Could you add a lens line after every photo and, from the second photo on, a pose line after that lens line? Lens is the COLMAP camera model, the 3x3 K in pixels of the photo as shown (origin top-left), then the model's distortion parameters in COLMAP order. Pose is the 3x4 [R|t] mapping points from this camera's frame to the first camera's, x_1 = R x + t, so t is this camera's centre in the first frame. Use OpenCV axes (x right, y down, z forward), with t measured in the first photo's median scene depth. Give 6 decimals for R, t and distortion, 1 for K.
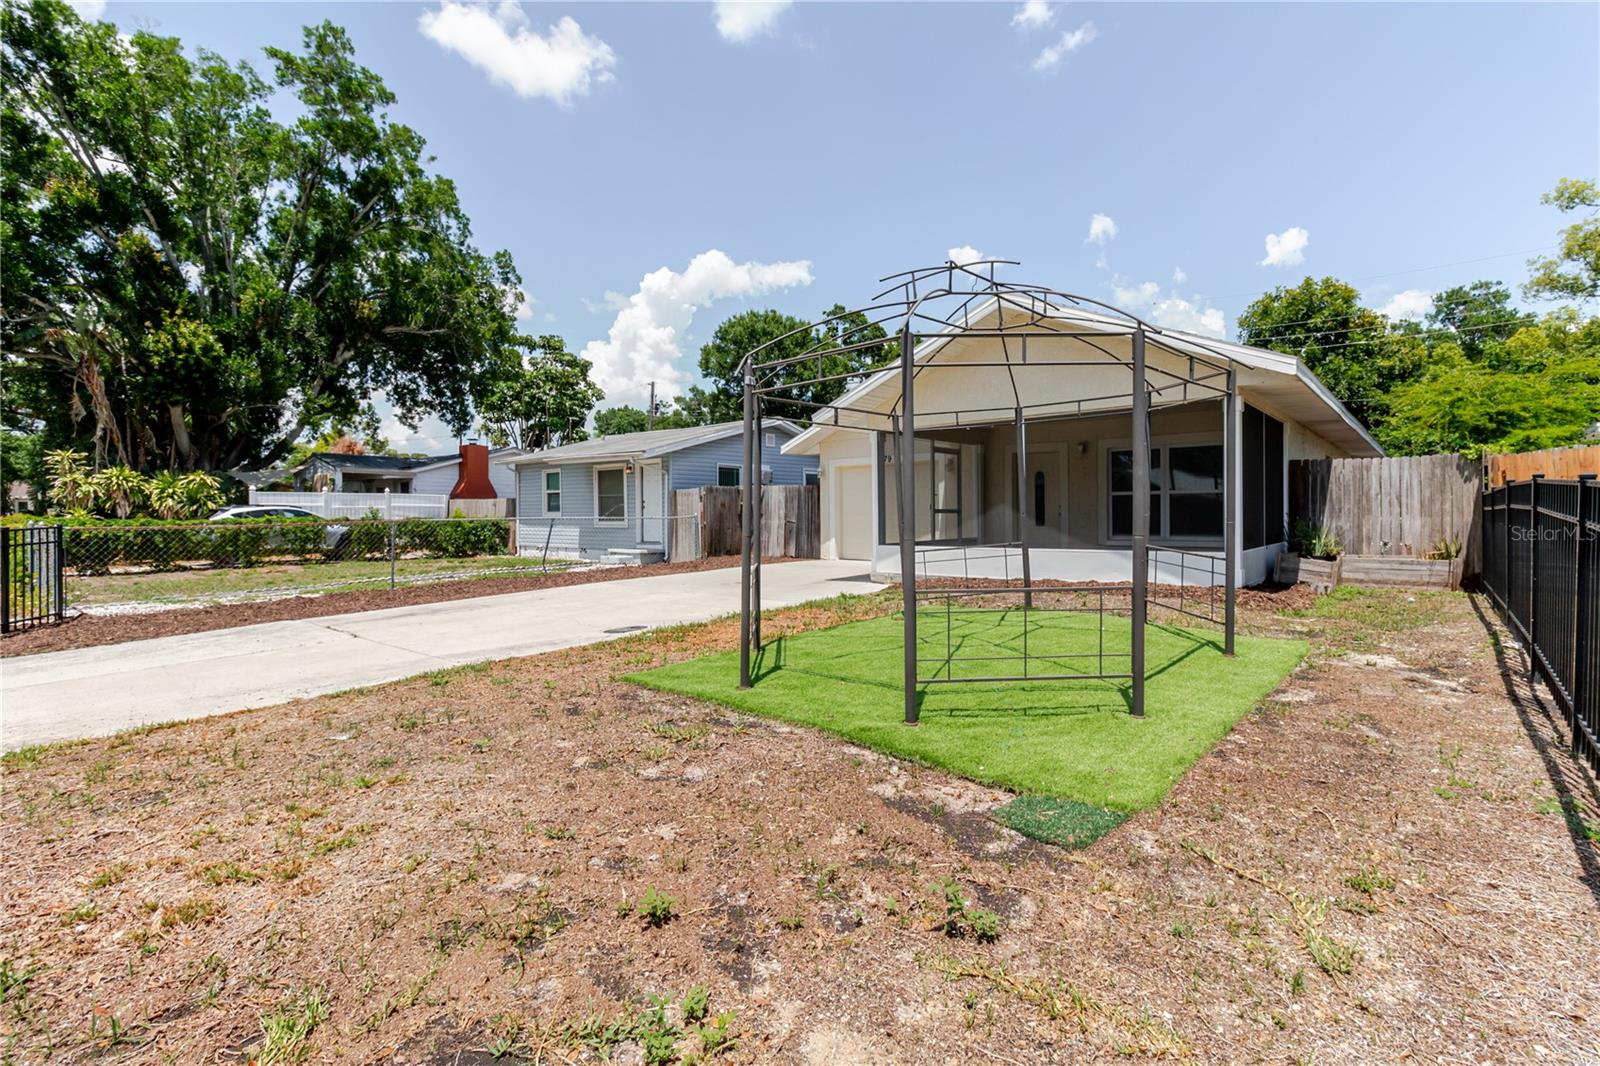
lens RADIAL K [[738.4, 0, 804.1], [0, 738.4, 518.9], [0, 0, 1]] dist [0.000312, 0.000343]
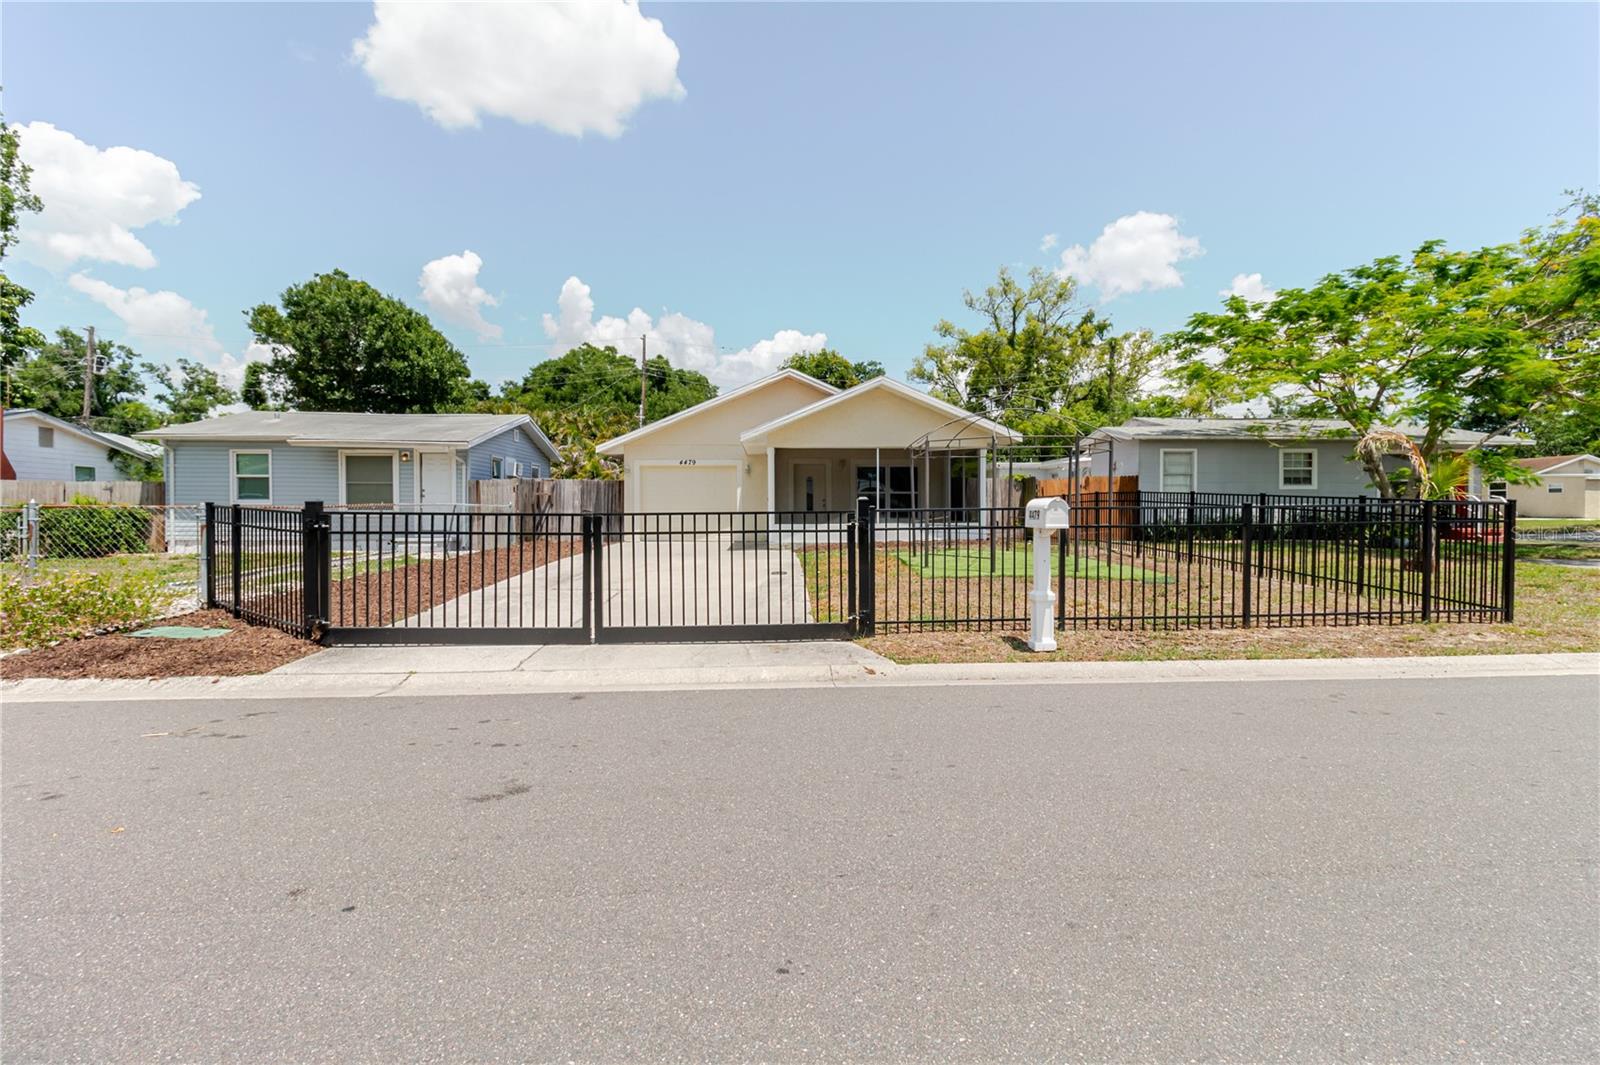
lens RADIAL K [[749.8, 0, 800.0], [0, 749.8, 511.0], [0, 0, 1]] dist [0.000767, 0.000764]
pose [[0.731285, 0.005790, 0.682048, -0.431741], [0.000079, 0.999963, -0.008574, 0.010464], [-0.682072, 0.006324, 0.731258, -0.065105]]
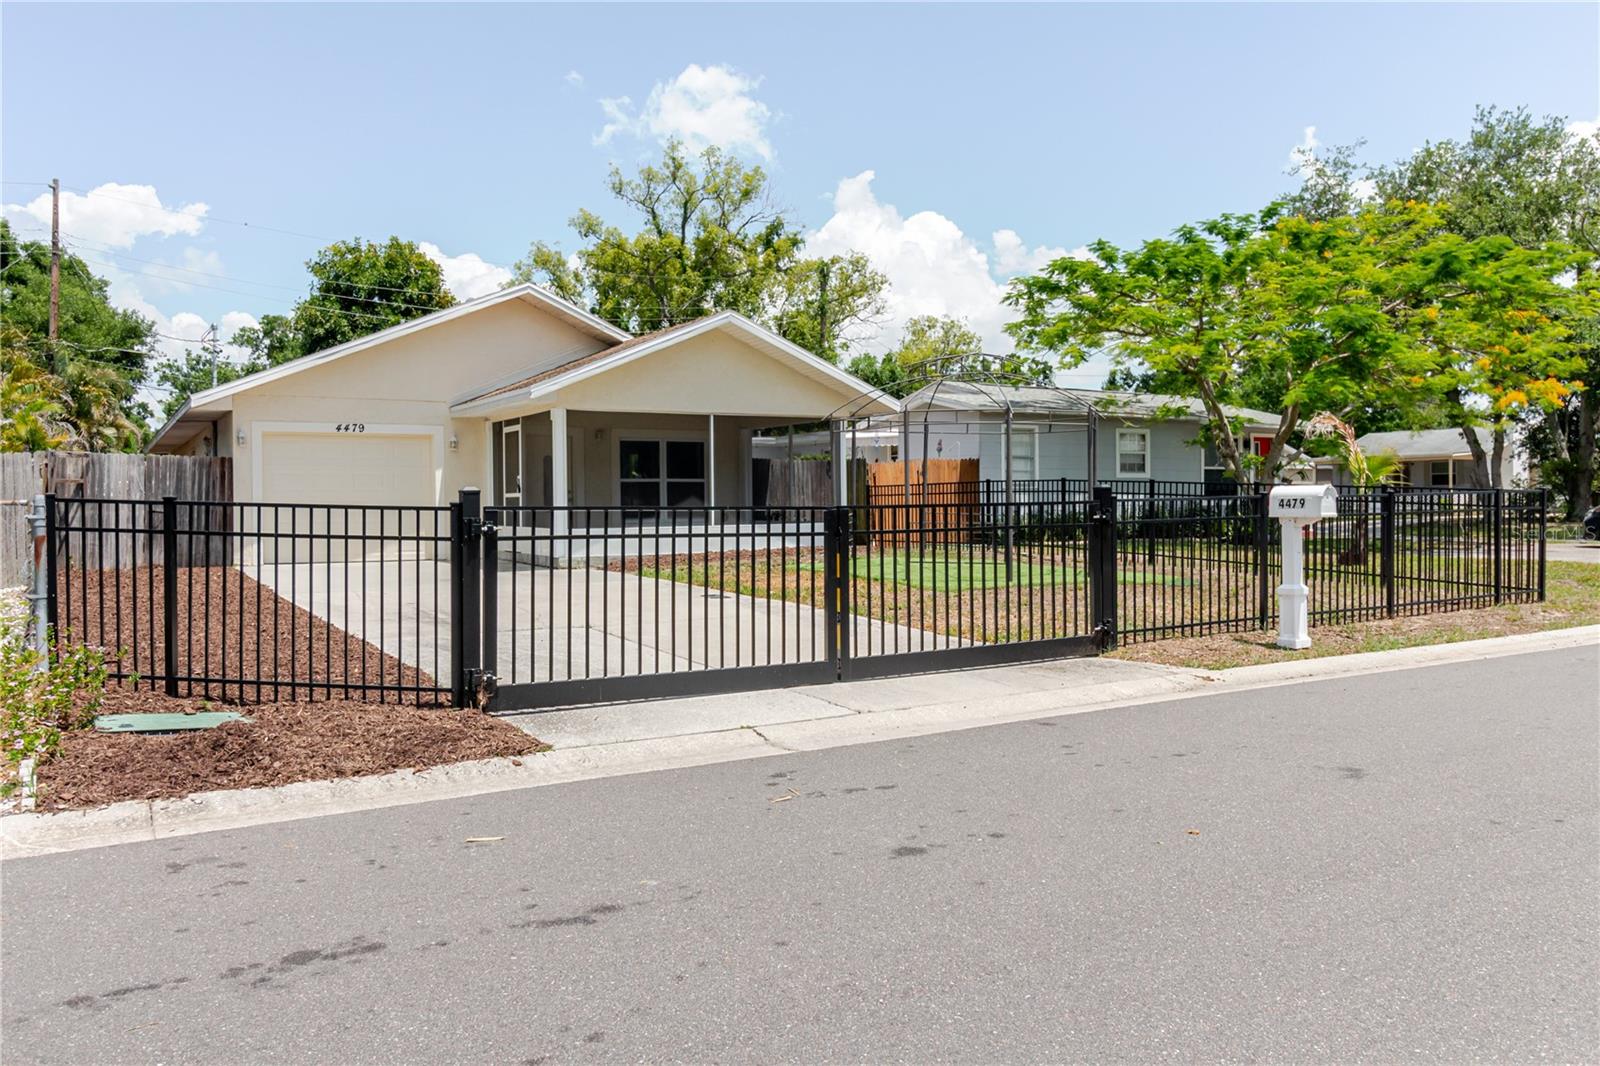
lens RADIAL K [[1230.7, 0, 800.9], [0, 1230.7, 507.0], [0, 0, 1]] dist [0.002538, 0.000909]
pose [[0.319789, 0.003895, 0.947481, -0.635207], [0.013113, 0.999878, -0.008536, 0.012045], [-0.947398, 0.015154, 0.319698, 0.101068]]
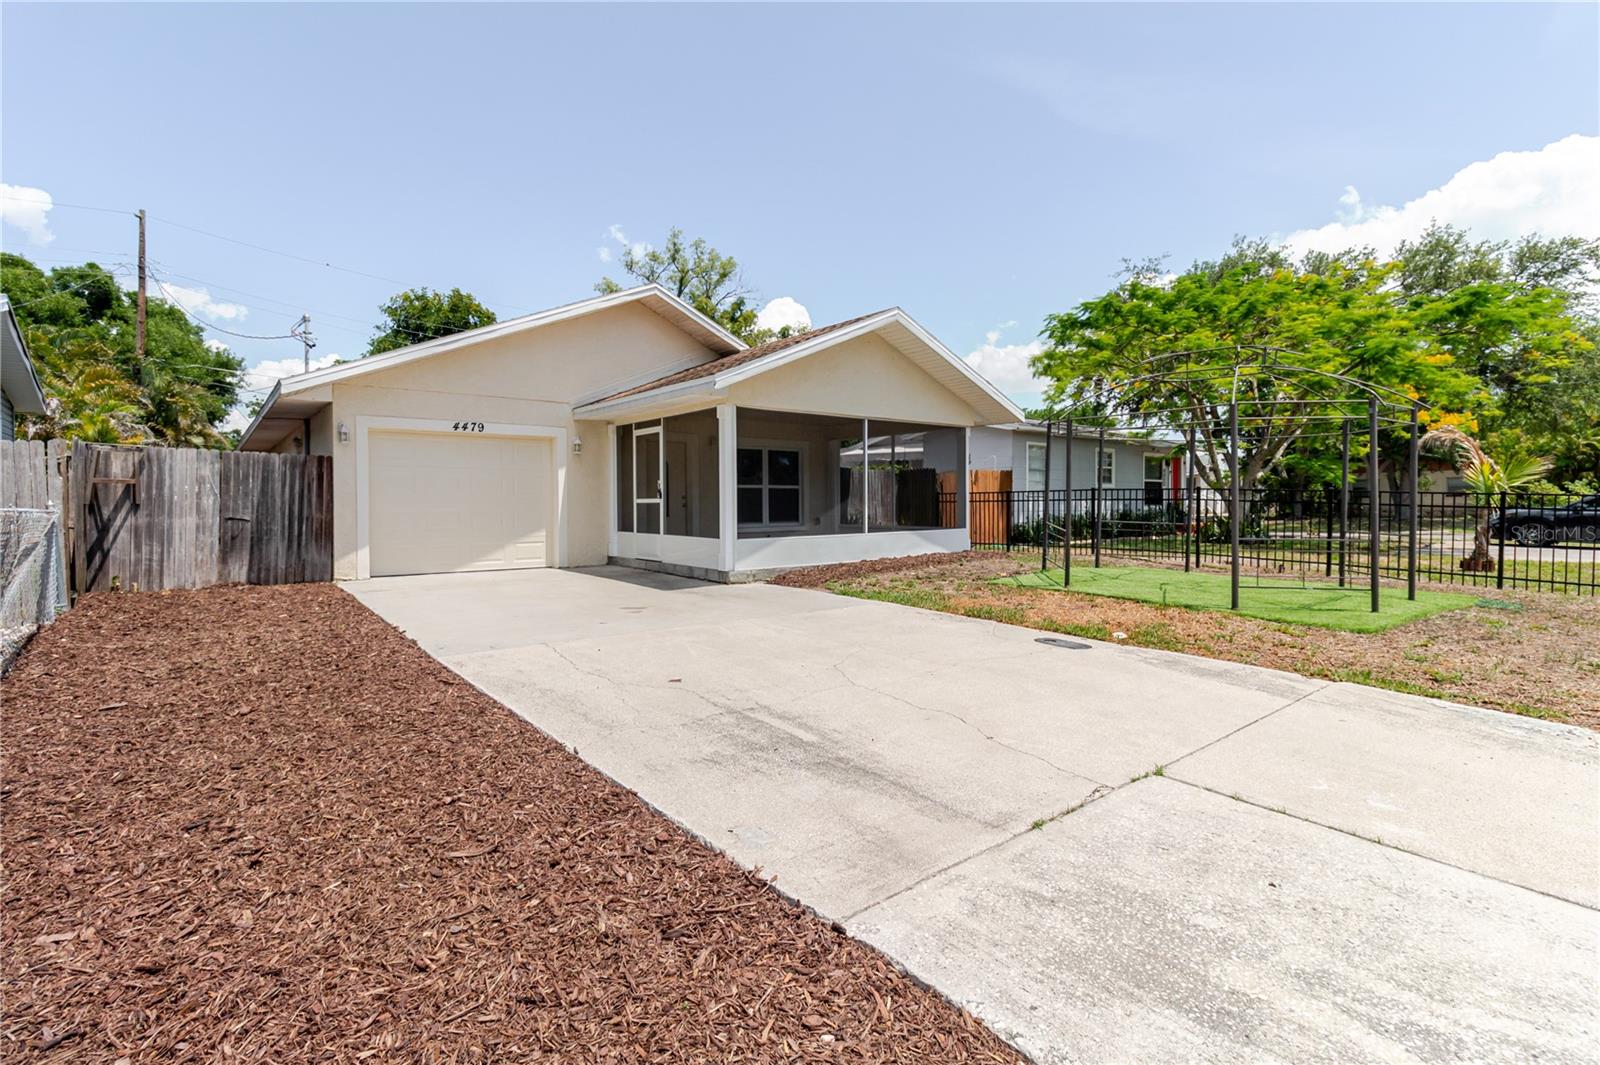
lens RADIAL K [[749.8, 0, 800.0], [0, 749.8, 511.0], [0, 0, 1]] dist [0.000767, 0.000764]
pose [[0.173023, -0.002986, 0.984913, -0.362773], [0.010010, 0.999949, 0.001273, 0.001066], [-0.984867, 0.009639, 0.173044, 0.377606]]
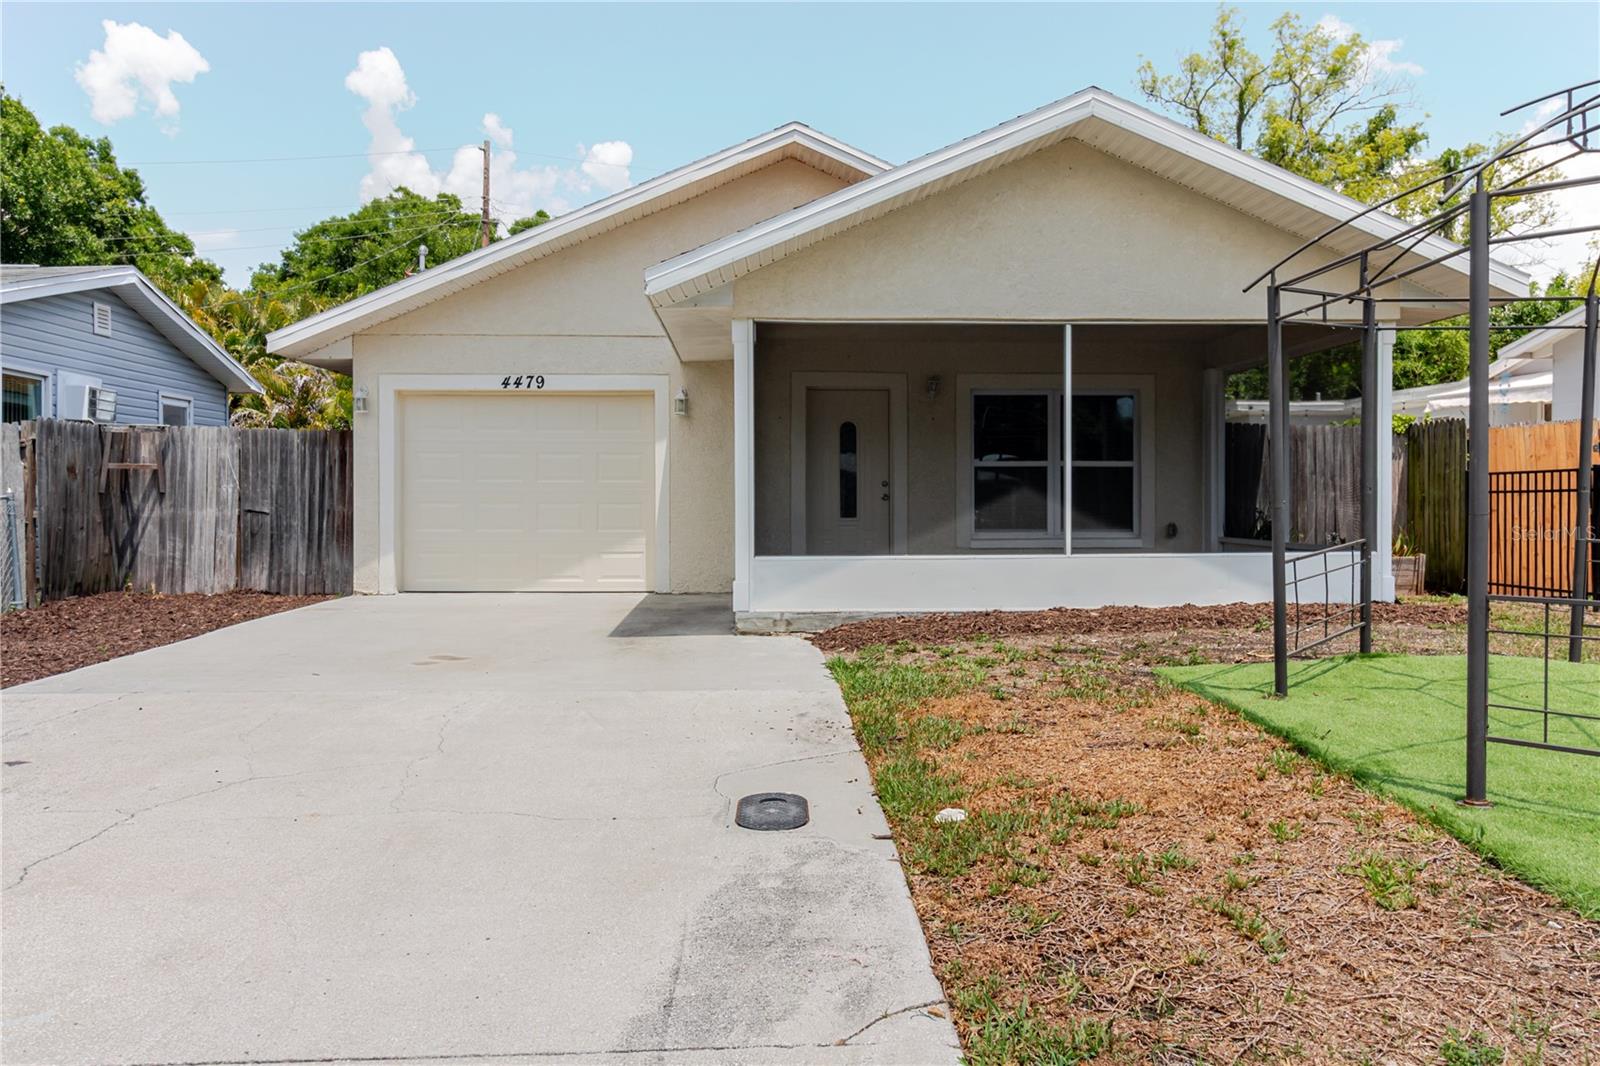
lens RADIAL K [[1230.7, 0, 800.9], [0, 1230.7, 507.0], [0, 0, 1]] dist [0.002538, 0.000909]
pose [[0.730355, 0.003596, 0.683059, -0.209033], [-0.000529, 0.999989, -0.004698, 0.003396], [-0.683068, 0.003070, 0.730348, 0.189049]]
